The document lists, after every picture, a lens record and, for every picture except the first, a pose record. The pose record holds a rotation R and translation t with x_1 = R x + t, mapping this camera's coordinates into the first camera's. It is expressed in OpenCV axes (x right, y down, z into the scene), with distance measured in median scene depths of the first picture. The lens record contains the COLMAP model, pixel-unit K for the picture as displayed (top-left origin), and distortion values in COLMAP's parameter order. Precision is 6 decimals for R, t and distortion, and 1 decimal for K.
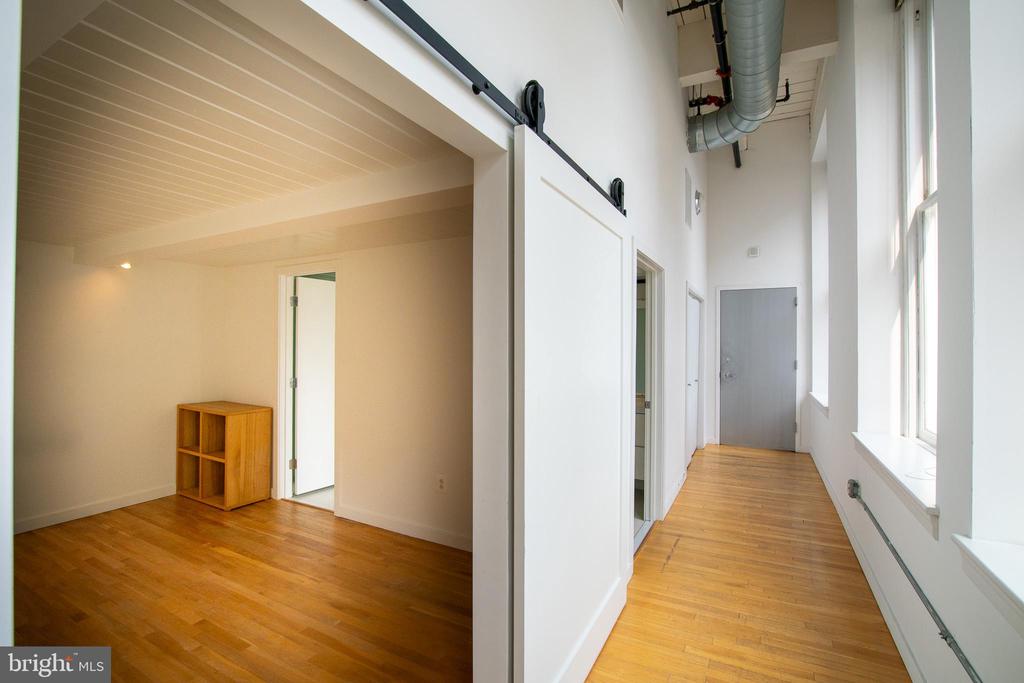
lens RADIAL K [[467.3, 0, 492.3], [0, 467.3, 340.6], [0, 0, 1]] dist [-0.040563, 0.006223]
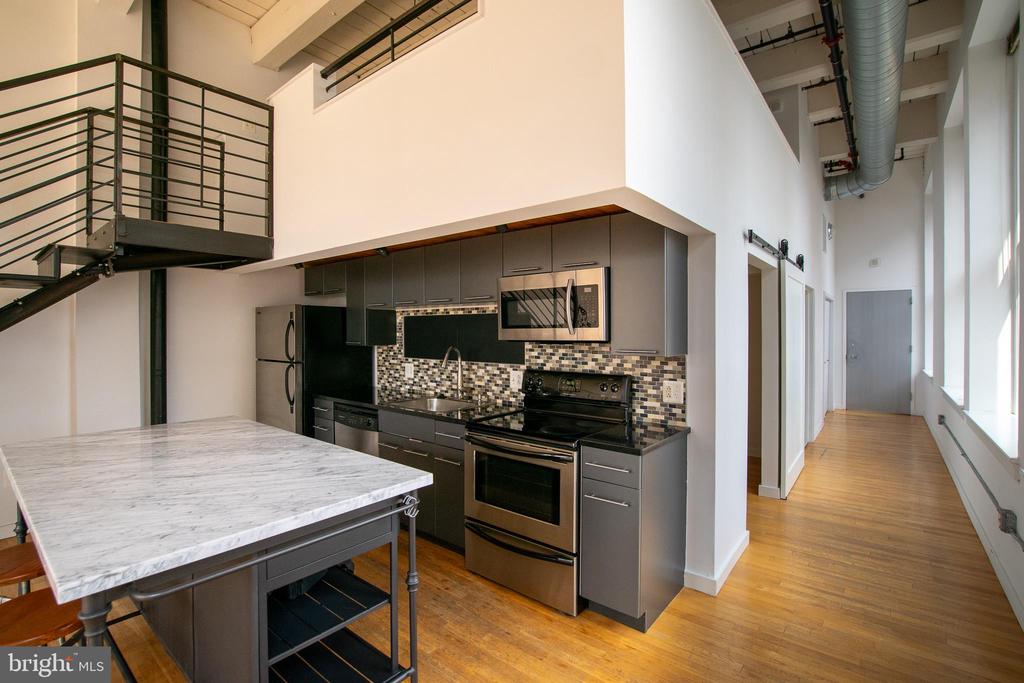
lens RADIAL K [[467.3, 0, 479.2], [0, 467.3, 334.3], [0, 0, 1]] dist [-0.040563, 0.006223]
pose [[0.979801, -0.007830, -0.199820, -0.353601], [0.010250, 0.999886, 0.011077, -0.018918], [0.199711, -0.012901, 0.979770, -0.624162]]
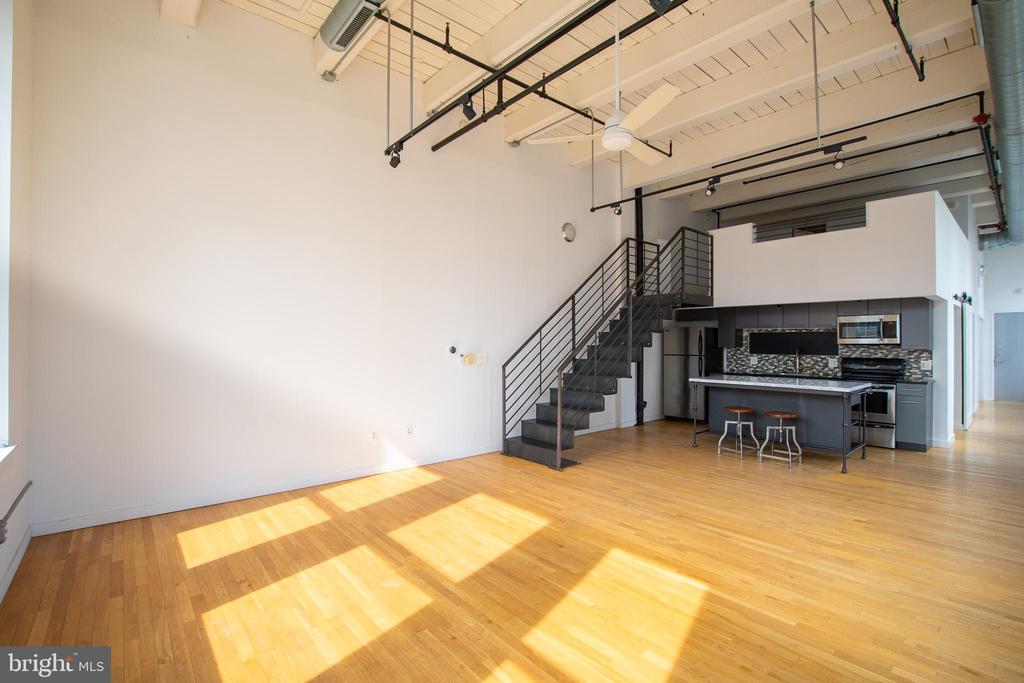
lens RADIAL K [[467.3, 0, 500.4], [0, 467.3, 342.4], [0, 0, 1]] dist [-0.040563, 0.006223]
pose [[0.942239, -0.007080, -0.334865, -0.938359], [0.008035, 0.999967, 0.001467, -0.018407], [0.334844, -0.004072, 0.942265, -1.640975]]
